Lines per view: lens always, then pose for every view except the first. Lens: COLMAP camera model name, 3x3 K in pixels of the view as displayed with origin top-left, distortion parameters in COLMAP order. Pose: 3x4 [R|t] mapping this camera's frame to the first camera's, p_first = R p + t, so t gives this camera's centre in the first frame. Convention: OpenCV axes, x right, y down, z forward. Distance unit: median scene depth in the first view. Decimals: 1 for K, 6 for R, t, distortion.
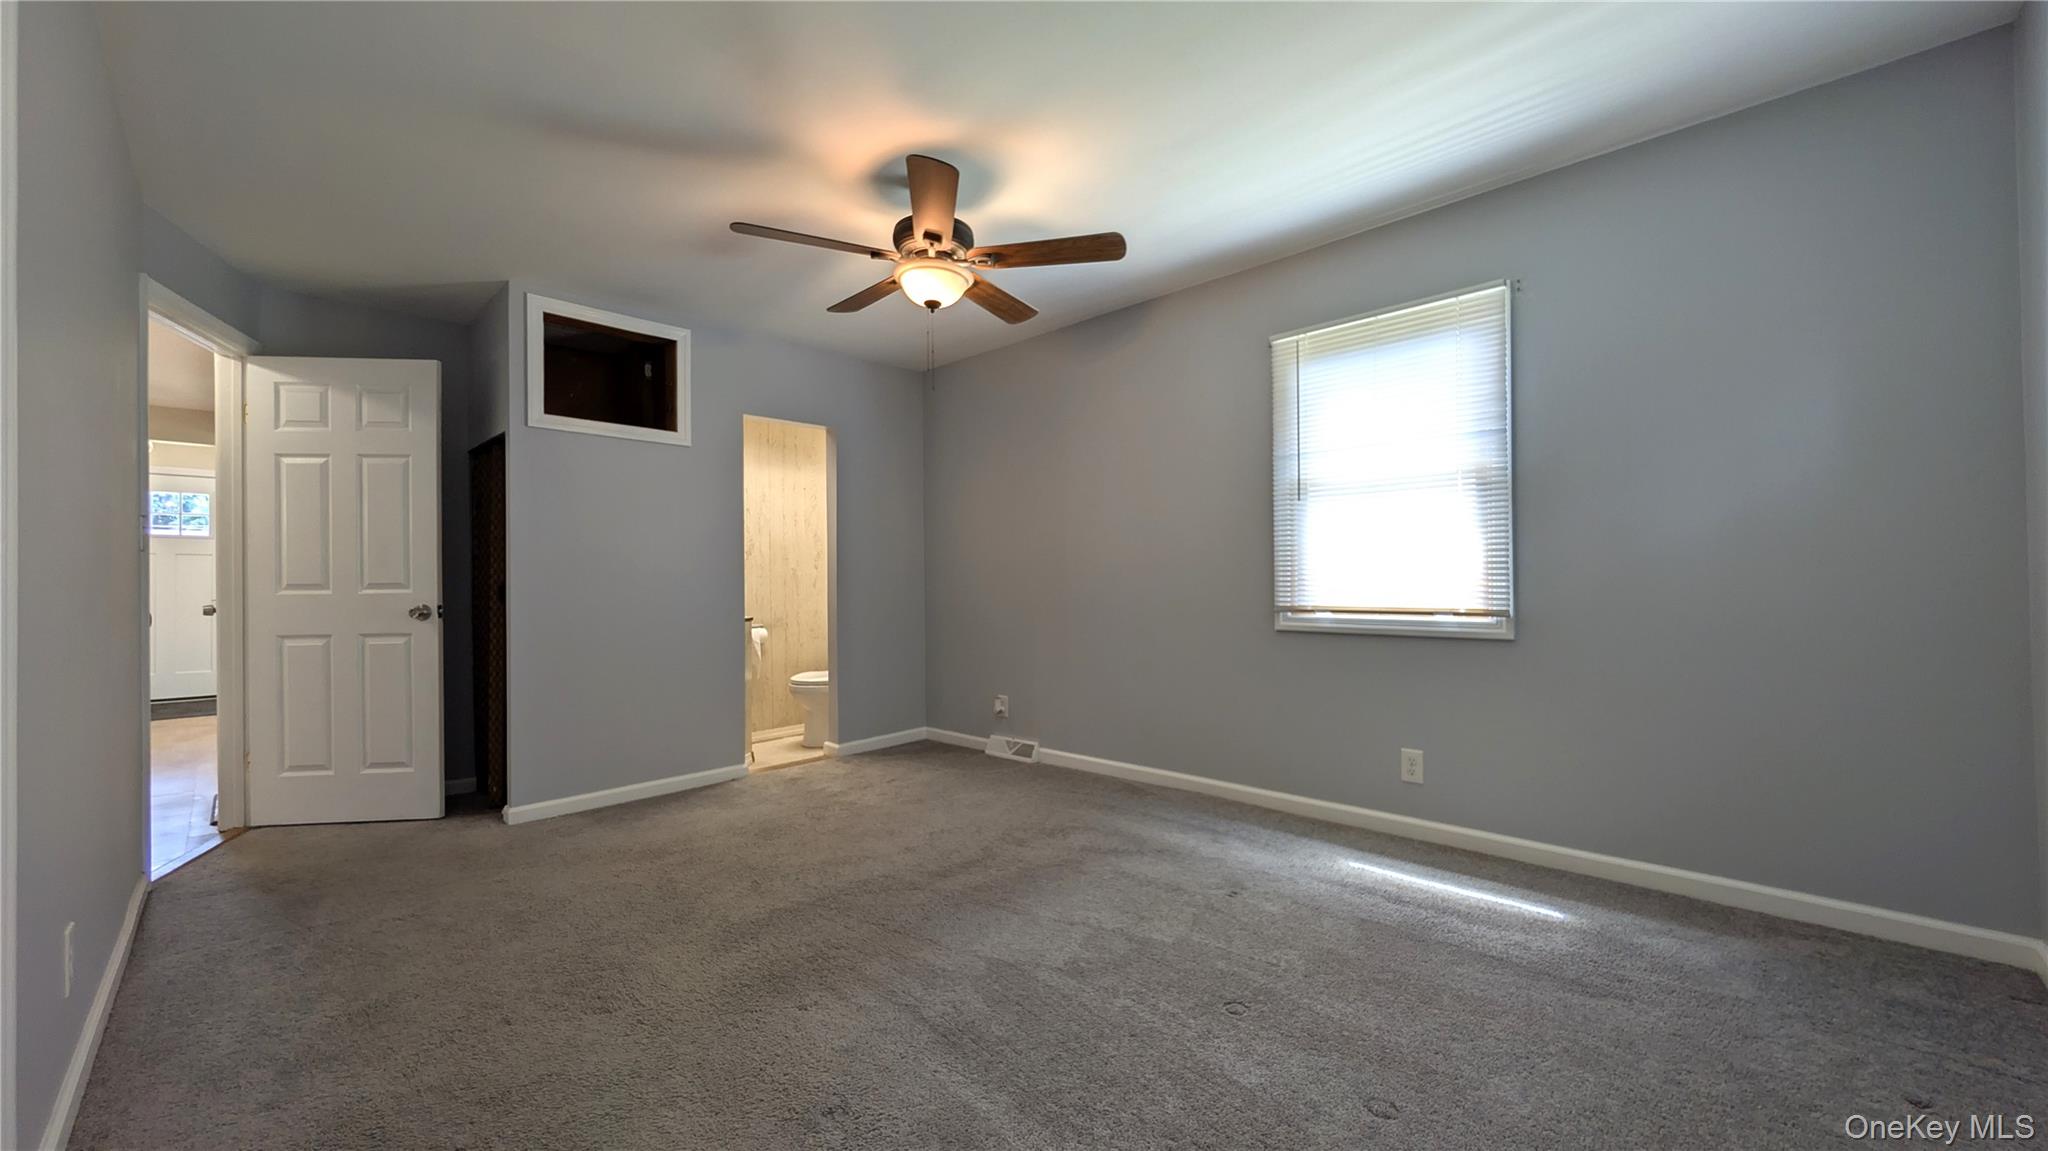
lens RADIAL K [[773.3, 0, 1012.0], [0, 773.3, 583.7], [0, 0, 1]] dist [-0.000534, 0.000058]
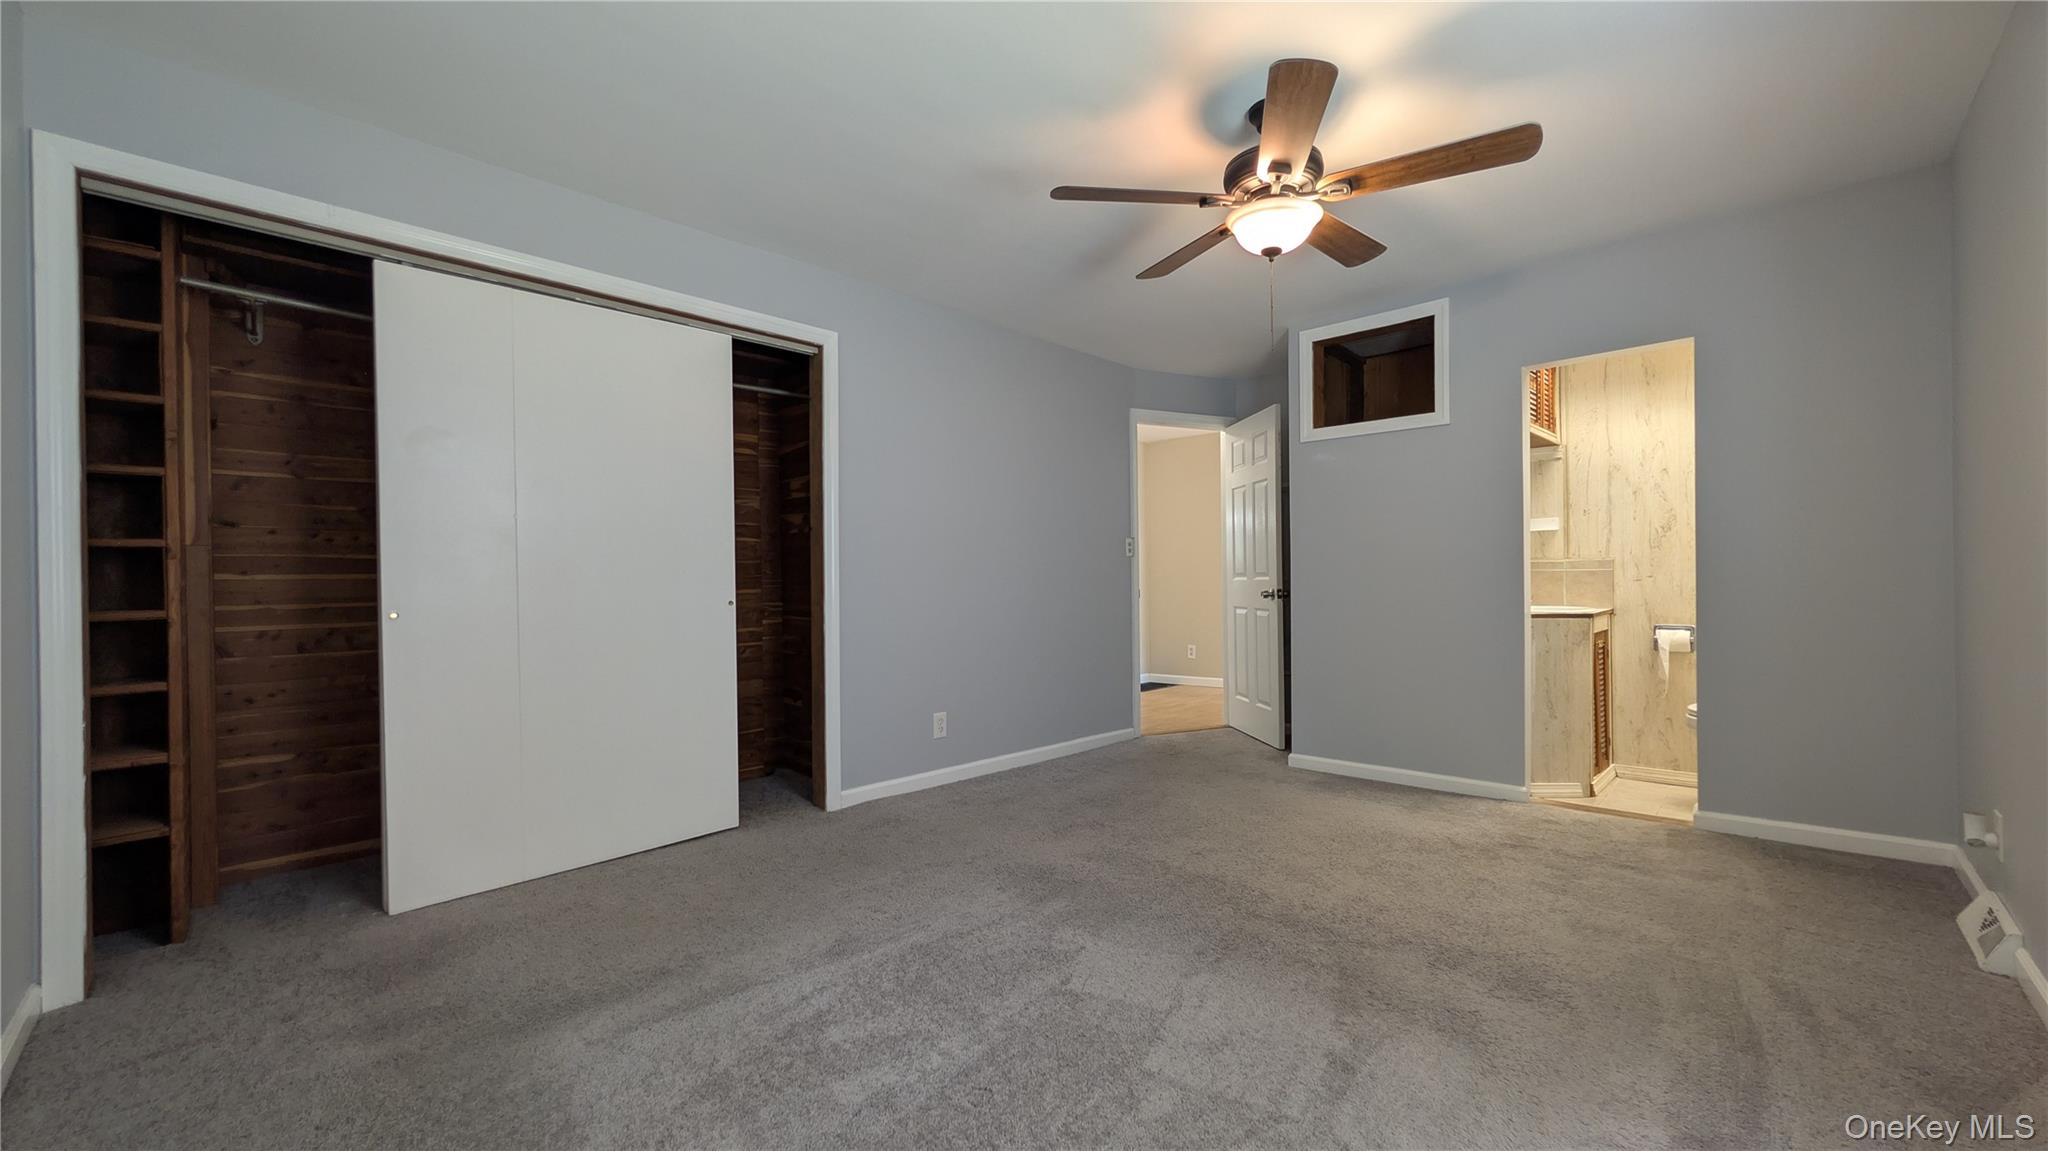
lens RADIAL K [[780.9, 0, 1020.8], [0, 780.9, 582.4], [0, 0, 1]] dist [-0.000465, 0.000594]
pose [[-0.012541, 0.009094, -0.999880, 0.594814], [0.019351, 0.999774, 0.008850, -0.006272], [0.999734, -0.019238, -0.012714, 0.562352]]
